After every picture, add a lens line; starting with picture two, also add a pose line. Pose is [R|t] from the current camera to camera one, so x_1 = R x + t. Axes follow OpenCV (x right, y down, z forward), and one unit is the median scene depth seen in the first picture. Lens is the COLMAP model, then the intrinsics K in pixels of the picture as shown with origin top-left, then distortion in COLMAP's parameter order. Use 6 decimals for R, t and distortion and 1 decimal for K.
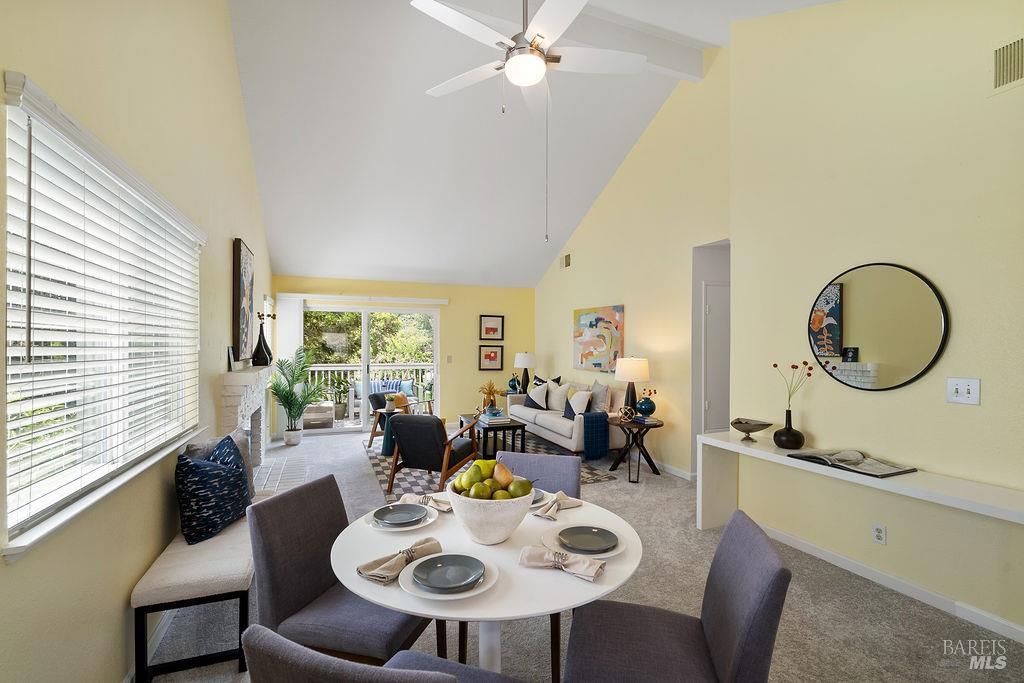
lens RADIAL K [[467.2, 0, 531.9], [0, 467.2, 346.8], [0, 0, 1]] dist [-0.000178, -0.000004]
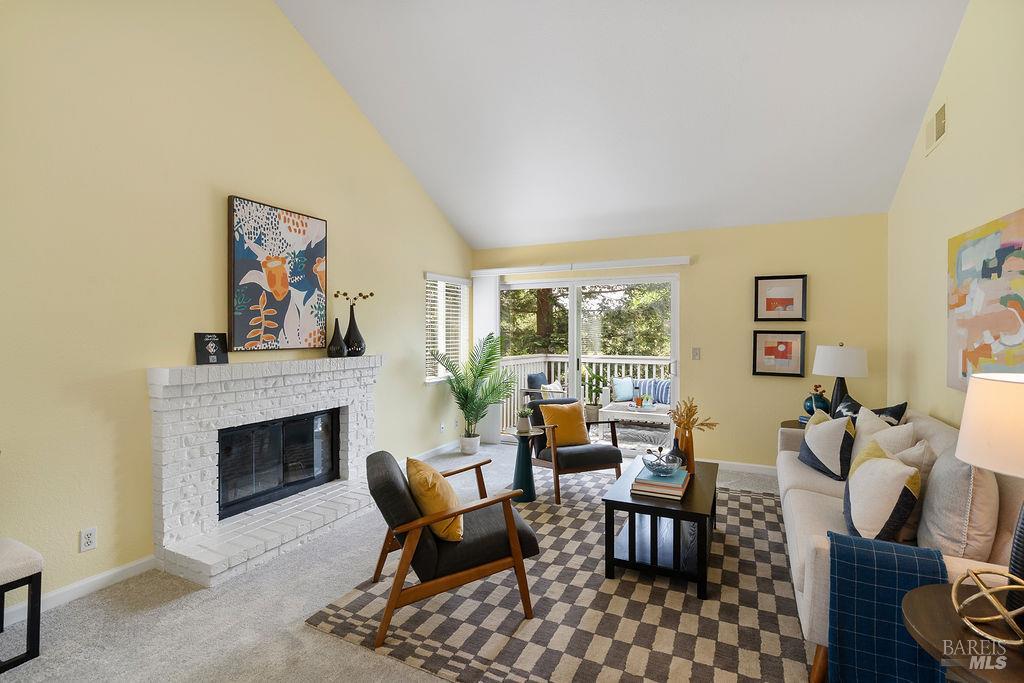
lens RADIAL K [[479.1, 0, 512.0], [0, 479.1, 341.5], [0, 0, 1]] dist [-0.003732, -0.000232]
pose [[0.657379, 0.009412, -0.753502, 0.152462], [0.001139, 0.999908, 0.013484, 0.002271], [0.753559, -0.009722, 0.657308, 0.451970]]
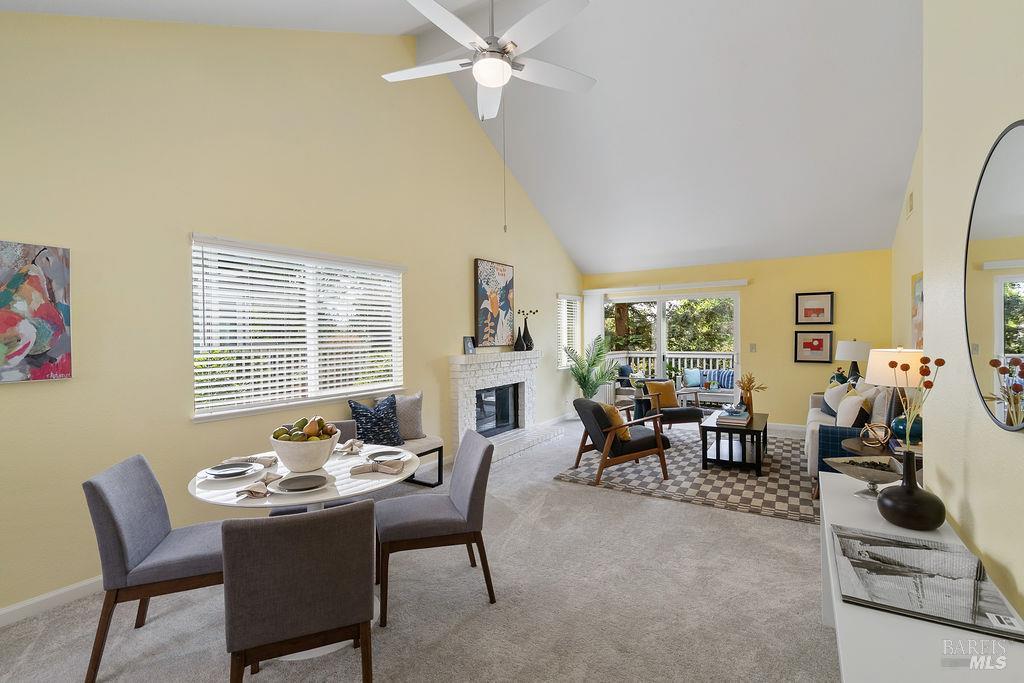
lens RADIAL K [[473.0, 0, 512.0], [0, 473.0, 341.5], [0, 0, 1]] dist [0.003302, 0.000378]
pose [[0.579029, 0.001388, -0.815306, 0.310585], [0.011308, 0.999889, 0.009733, 0.001464], [0.815229, -0.014855, 0.578948, 0.145452]]
